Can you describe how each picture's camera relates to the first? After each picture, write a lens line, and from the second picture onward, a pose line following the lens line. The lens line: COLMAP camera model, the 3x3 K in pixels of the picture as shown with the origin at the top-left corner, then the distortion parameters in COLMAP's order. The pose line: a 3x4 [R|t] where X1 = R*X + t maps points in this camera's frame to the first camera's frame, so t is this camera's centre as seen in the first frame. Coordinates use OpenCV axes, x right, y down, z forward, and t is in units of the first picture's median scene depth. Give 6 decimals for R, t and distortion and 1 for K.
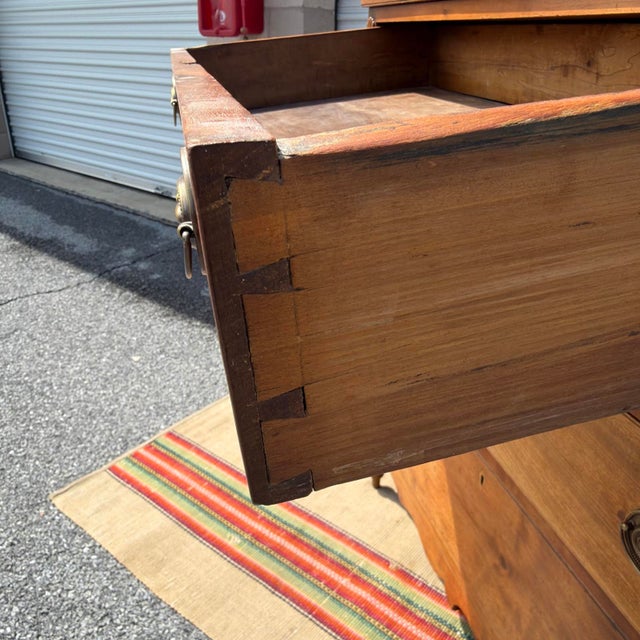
lens RADIAL K [[612.9, 0, 323.3], [0, 612.9, 320.4], [0, 0, 1]] dist [-0.004178, -0.006219]
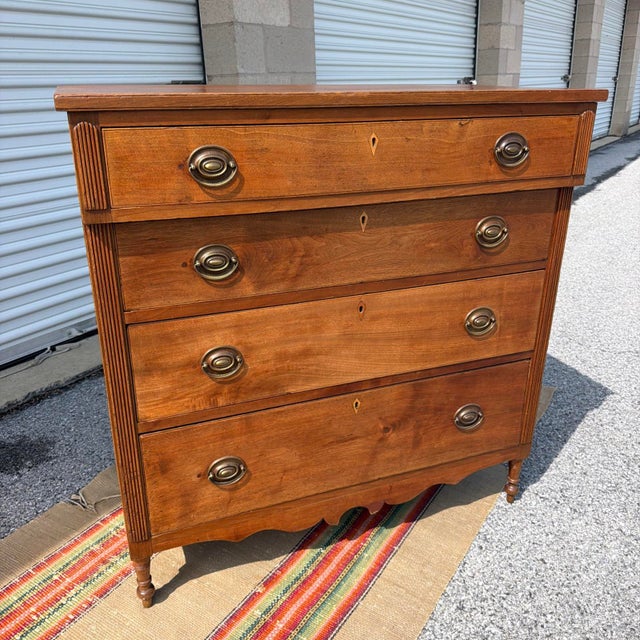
lens RADIAL K [[607.0, 0, 320.0], [0, 607.0, 320.0], [0, 0, 1]] dist [0.053284, -0.099186]
pose [[-0.114619, -0.375971, 0.919515, -0.726055], [0.421189, 0.819910, 0.387747, -0.376528], [-0.899701, 0.431733, 0.064377, 0.622703]]
